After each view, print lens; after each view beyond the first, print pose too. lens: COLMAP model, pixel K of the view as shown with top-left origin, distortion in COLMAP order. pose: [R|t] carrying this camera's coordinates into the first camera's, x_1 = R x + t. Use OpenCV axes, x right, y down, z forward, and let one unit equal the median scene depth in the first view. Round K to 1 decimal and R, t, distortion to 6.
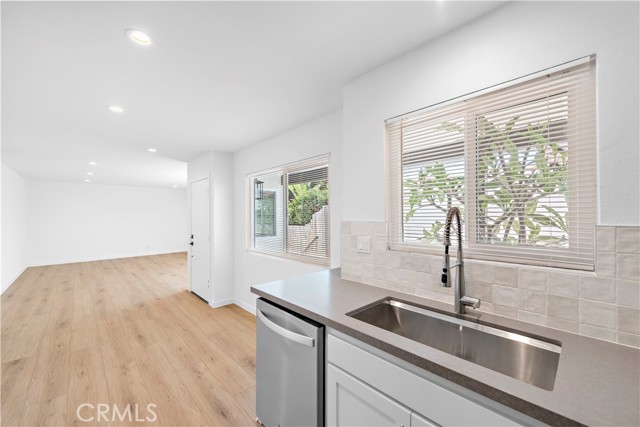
lens RADIAL K [[250.3, 0, 316.0], [0, 250.3, 215.0], [0, 0, 1]] dist [0.001732, 0.000128]
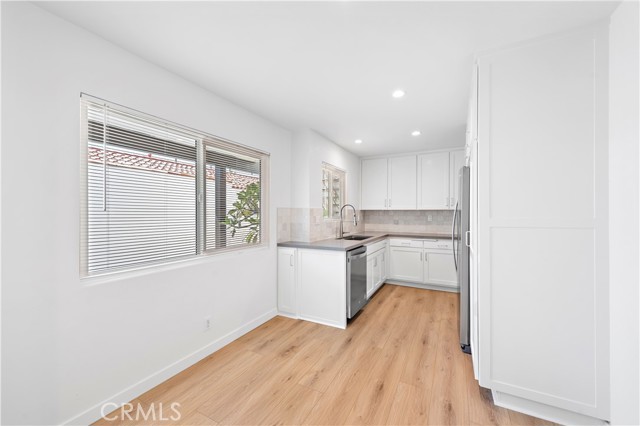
lens RADIAL K [[255.2, 0, 322.2], [0, 255.2, 211.5], [0, 0, 1]] dist [0.001104, 0.000189]
pose [[-0.326543, -0.006342, 0.945161, -1.638801], [-0.007449, 0.999964, 0.004136, 0.041177], [-0.945153, -0.005689, -0.326578, 1.568216]]
